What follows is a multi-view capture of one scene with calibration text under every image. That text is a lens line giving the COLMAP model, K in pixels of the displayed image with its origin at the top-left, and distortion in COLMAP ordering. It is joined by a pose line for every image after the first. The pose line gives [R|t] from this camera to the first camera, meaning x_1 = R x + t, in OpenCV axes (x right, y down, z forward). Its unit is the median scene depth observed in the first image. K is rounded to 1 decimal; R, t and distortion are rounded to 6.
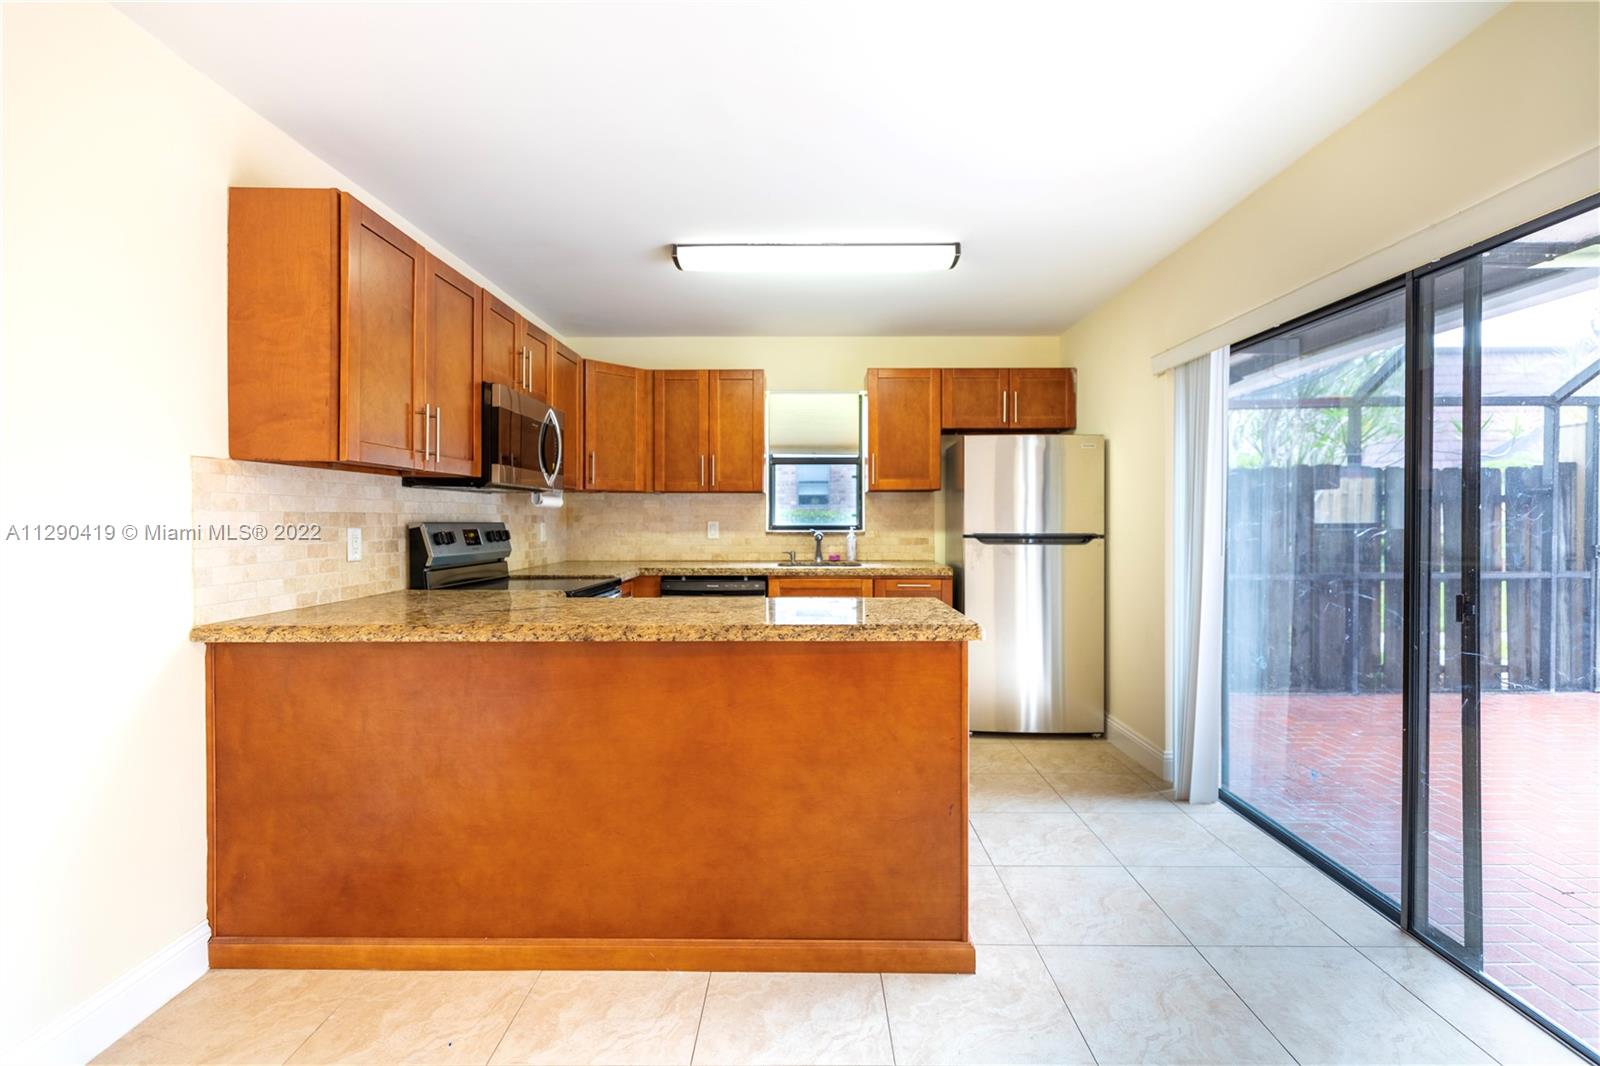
lens RADIAL K [[710.2, 0, 802.2], [0, 710.2, 527.2], [0, 0, 1]] dist [0.005169, -0.001174]
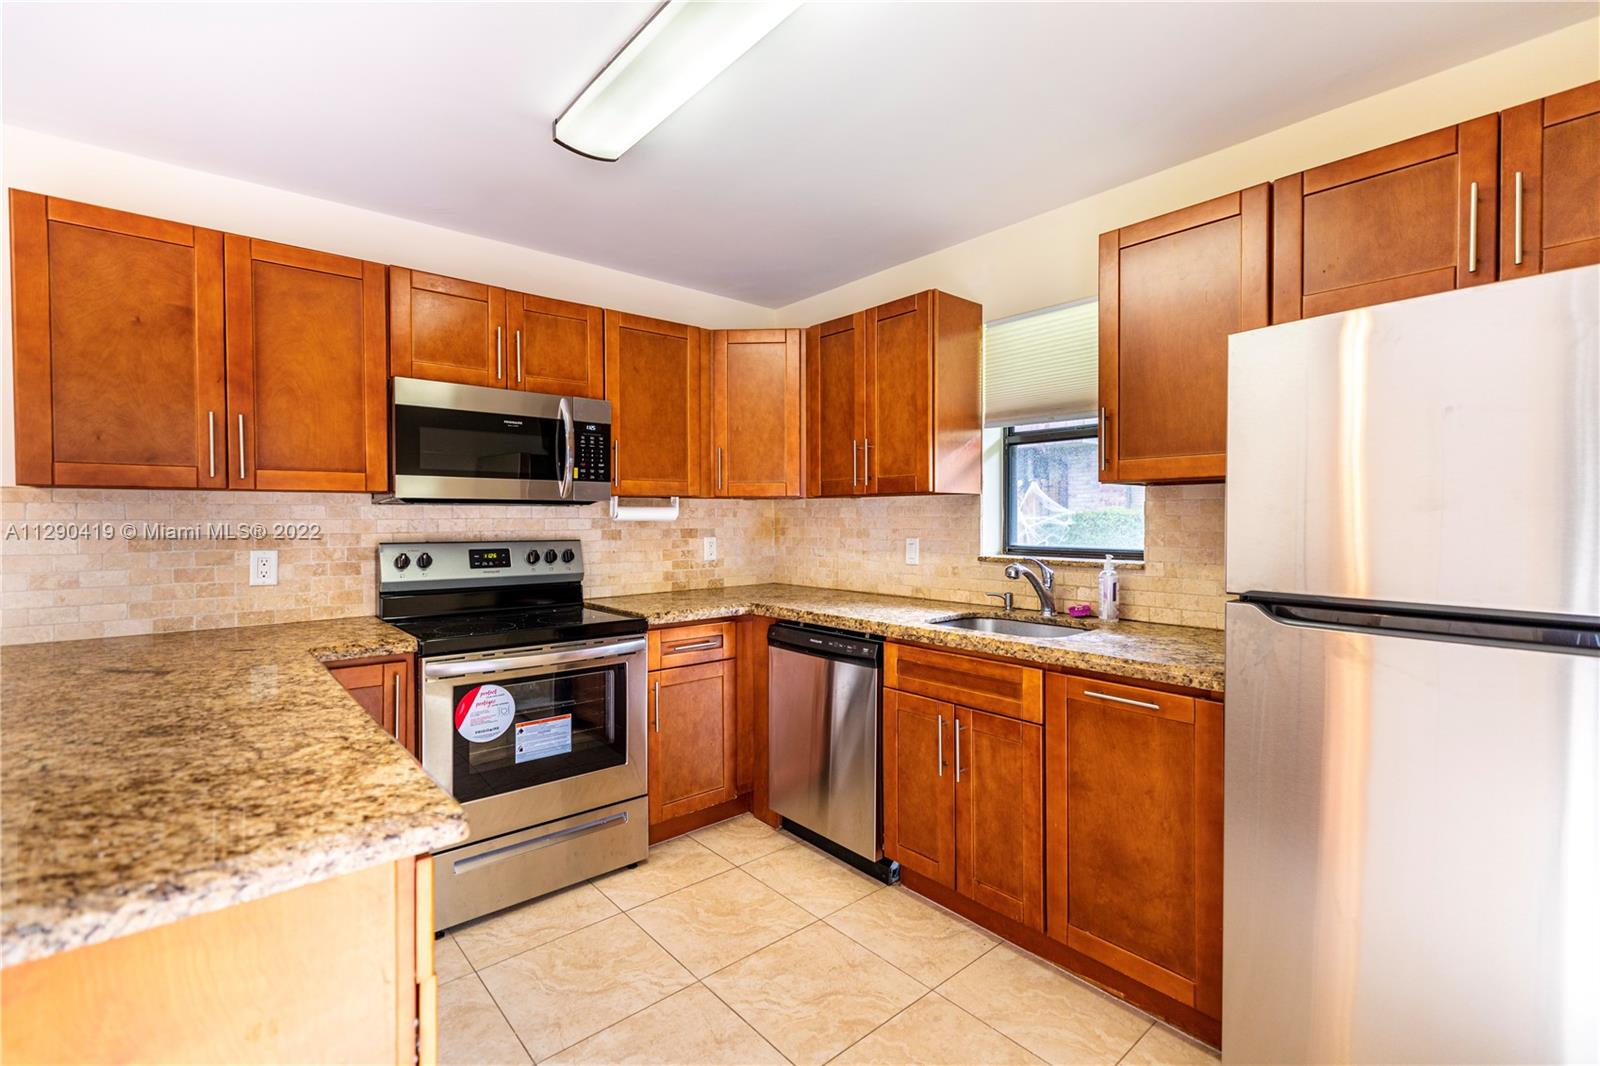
lens RADIAL K [[710.2, 0, 800.5], [0, 710.2, 524.8], [0, 0, 1]] dist [0.005169, -0.001174]
pose [[0.669314, 0.004419, -0.742967, 0.321189], [-0.006143, 0.999981, 0.000414, -0.021929], [0.742954, 0.004287, 0.669328, 0.516385]]
